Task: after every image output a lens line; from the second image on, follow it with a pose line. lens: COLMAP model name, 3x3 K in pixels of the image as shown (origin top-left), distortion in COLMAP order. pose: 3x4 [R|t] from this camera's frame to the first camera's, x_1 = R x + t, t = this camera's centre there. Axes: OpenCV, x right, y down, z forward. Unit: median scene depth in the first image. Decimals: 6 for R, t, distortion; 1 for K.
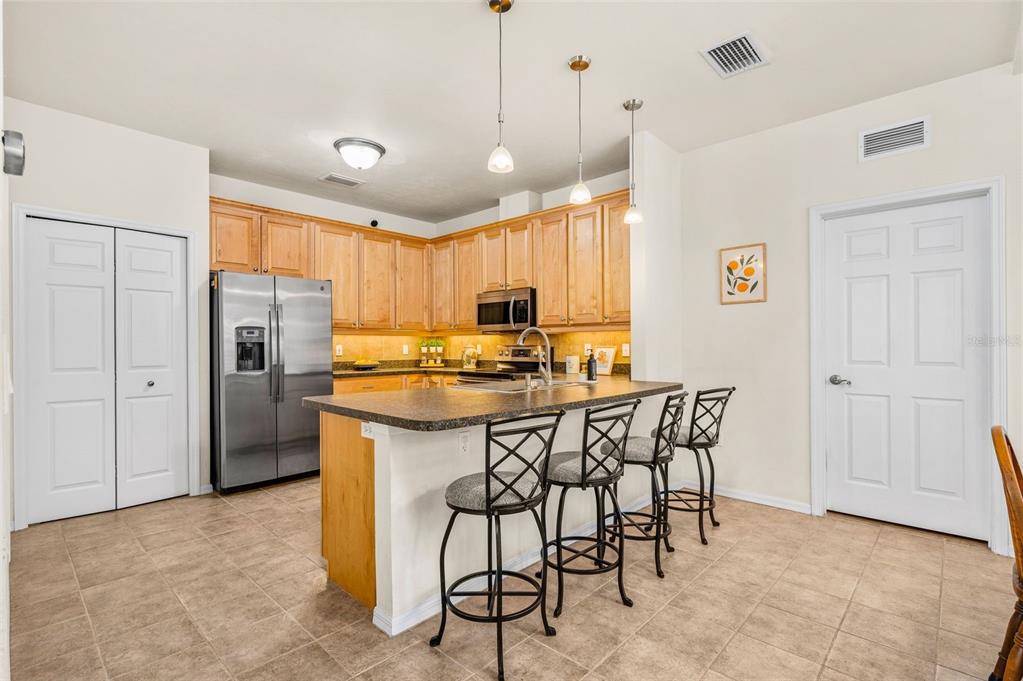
lens RADIAL K [[474.7, 0, 511.8], [0, 474.7, 345.6], [0, 0, 1]] dist [-0.002699, -0.000890]
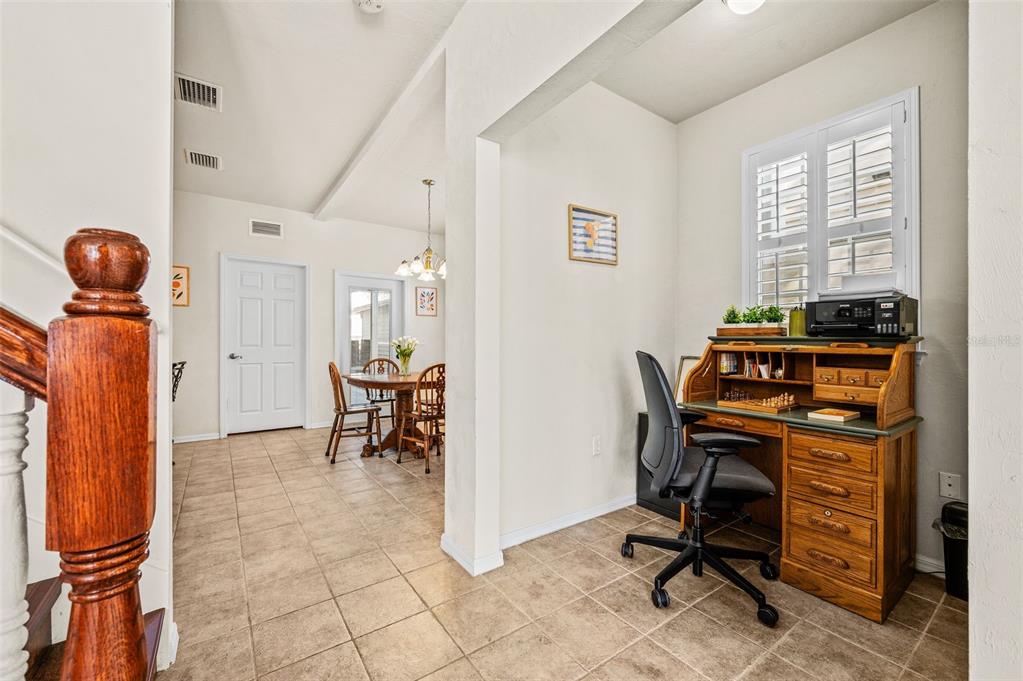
lens RADIAL K [[408.7, 0, 512.0], [0, 408.7, 339.9], [0, 0, 1]] dist [0.002140, 0.000643]
pose [[0.192342, 0.004715, 0.981317, -0.413682], [-0.000349, 0.999989, -0.004736, 0.014870], [-0.981328, 0.000569, 0.192342, -0.194798]]
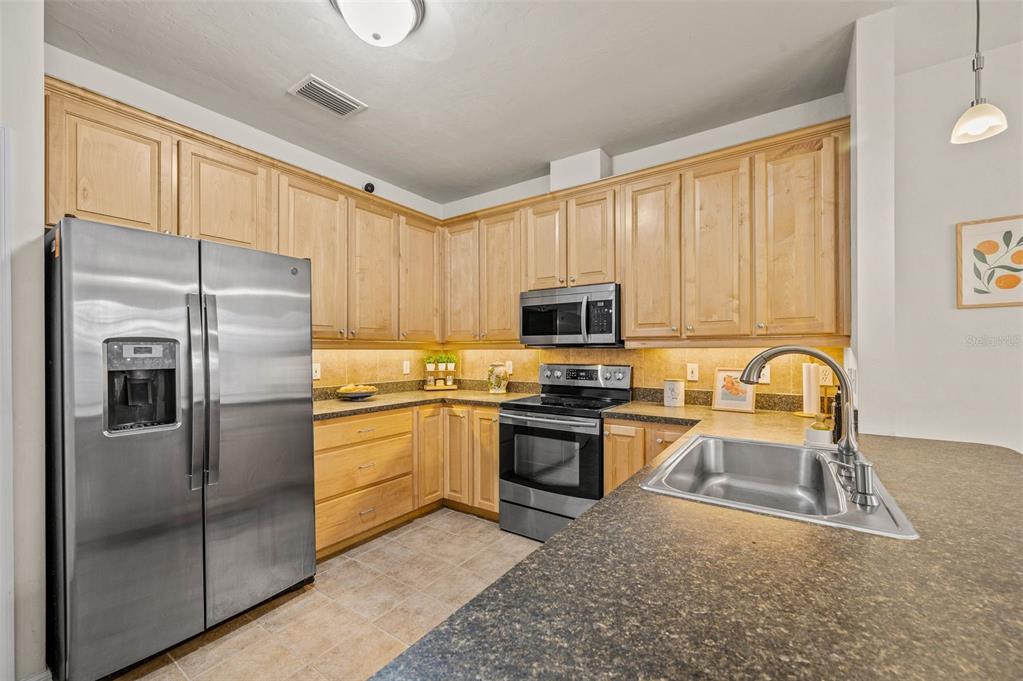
lens RADIAL K [[408.7, 0, 514.5], [0, 408.7, 348.7], [0, 0, 1]] dist [0.002140, 0.000643]
pose [[0.988526, 0.002904, 0.151020, -0.197309], [-0.002133, 0.999984, -0.005273, -0.022872], [-0.151033, 0.004891, 0.988517, 0.438973]]
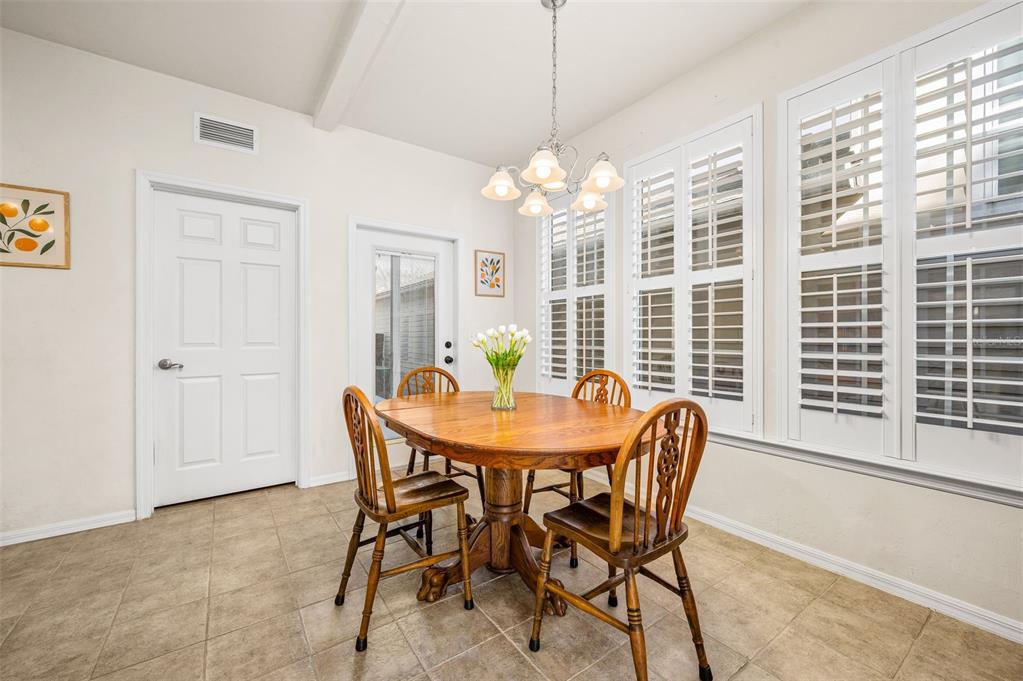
lens RADIAL K [[408.7, 0, 513.0], [0, 408.7, 333.8], [0, 0, 1]] dist [0.002140, 0.000643]
pose [[0.200576, 0.004893, 0.979666, 0.021862], [0.003796, 0.999976, -0.005771, 0.014225], [-0.979671, 0.004877, 0.200553, 0.122899]]
